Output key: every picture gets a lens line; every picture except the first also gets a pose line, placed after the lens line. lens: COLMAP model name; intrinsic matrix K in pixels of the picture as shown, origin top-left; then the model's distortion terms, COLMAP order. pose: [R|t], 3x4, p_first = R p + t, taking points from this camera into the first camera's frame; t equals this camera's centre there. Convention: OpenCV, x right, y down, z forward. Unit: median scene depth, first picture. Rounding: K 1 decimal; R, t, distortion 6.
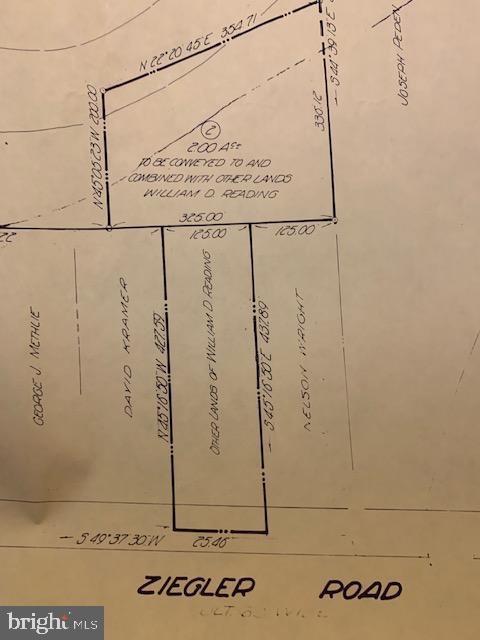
lens RADIAL K [[489.1, 0, 240.0], [0, 489.1, 320.0], [0, 0, 1]] dist [0.154271, -0.000591]
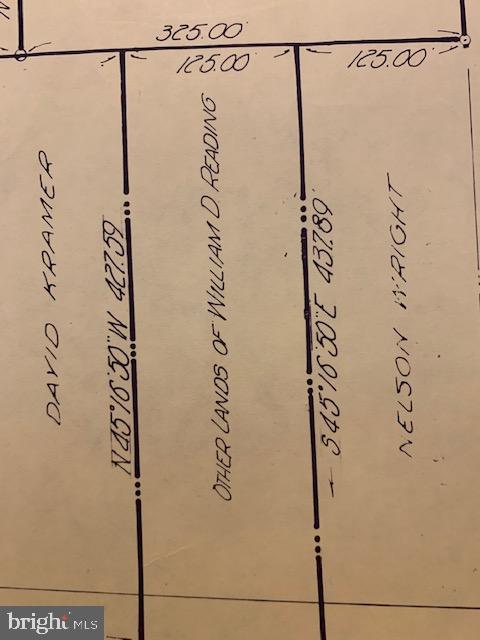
lens RADIAL K [[489.1, 0, 240.0], [0, 489.1, 320.0], [0, 0, 1]] dist [0.154271, -0.000591]
pose [[0.999447, 0.013193, -0.030525, -0.019045], [-0.010440, 0.996006, 0.088670, 0.041255], [0.031573, -0.088303, 0.995593, 0.494924]]
